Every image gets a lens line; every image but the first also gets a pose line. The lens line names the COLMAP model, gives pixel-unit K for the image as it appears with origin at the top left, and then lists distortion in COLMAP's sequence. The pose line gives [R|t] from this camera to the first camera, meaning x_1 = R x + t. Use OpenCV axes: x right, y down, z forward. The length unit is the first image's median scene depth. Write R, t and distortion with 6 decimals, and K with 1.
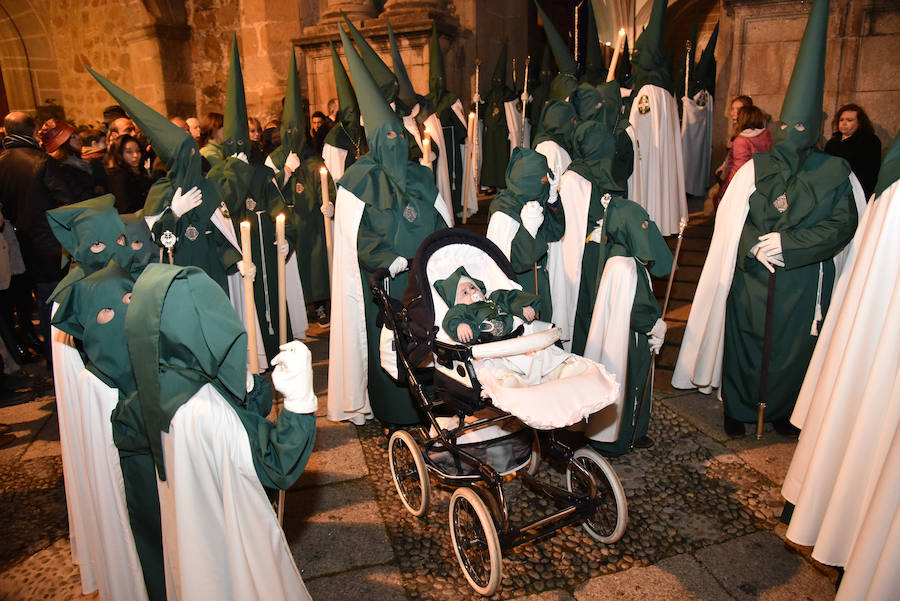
lens RADIAL K [[612.5, 0, 450.0], [0, 612.5, 300.5], [0, 0, 1]] dist [-0.121051, 0.060374]
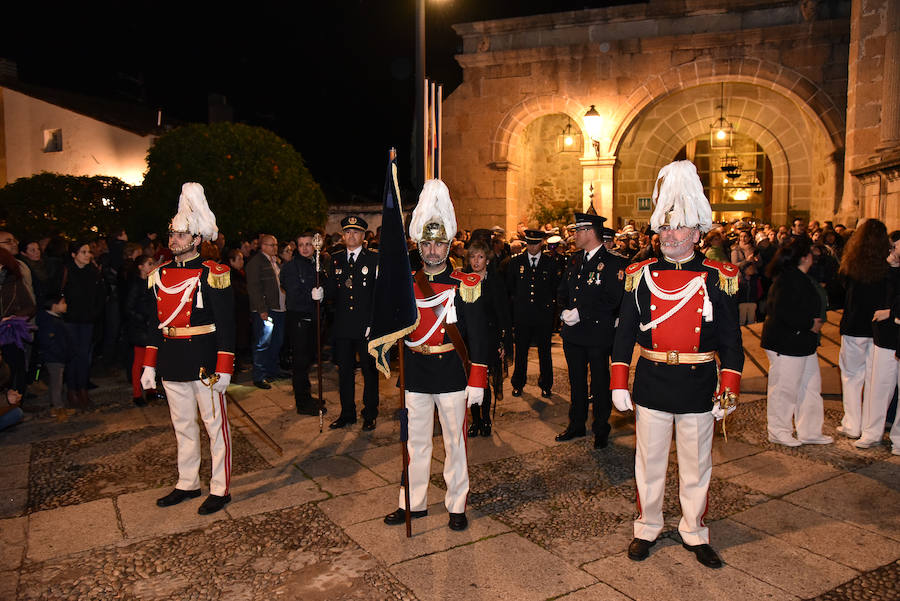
lens RADIAL K [[677.3, 0, 450.0], [0, 677.3, 300.5], [0, 0, 1]] dist [-0.067677, 0.056226]
pose [[0.219673, 0.114575, -0.968822, 0.886968], [-0.260333, 0.963953, 0.054971, -0.020209], [0.940197, 0.240141, 0.241582, -0.084978]]
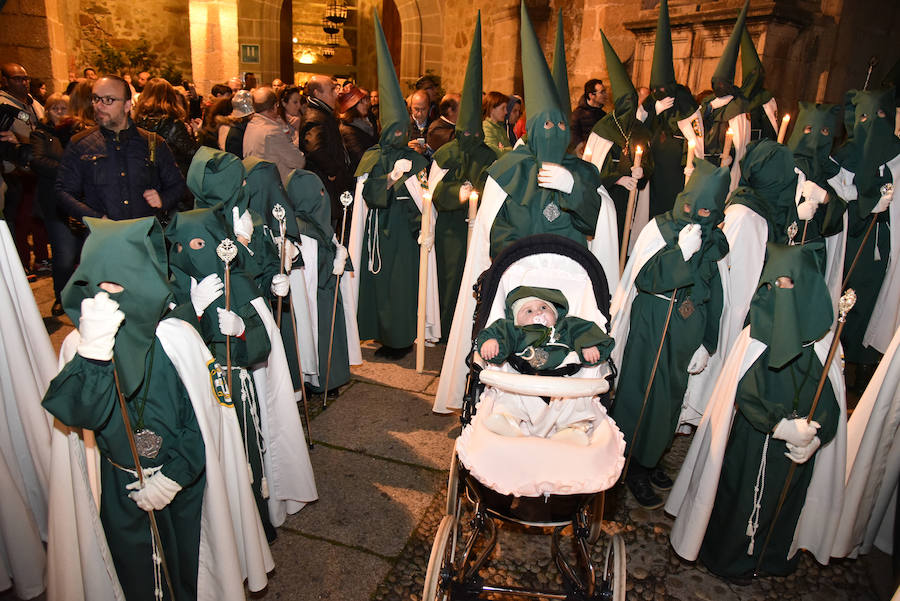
lens RADIAL K [[612.5, 0, 450.0], [0, 612.5, 300.5], [0, 0, 1]] dist [-0.121051, 0.060374]
pose [[0.807066, 0.236928, -0.540841, 0.129241], [-0.225642, 0.970200, 0.088307, -0.024898], [0.545647, 0.050766, 0.836476, 0.068357]]
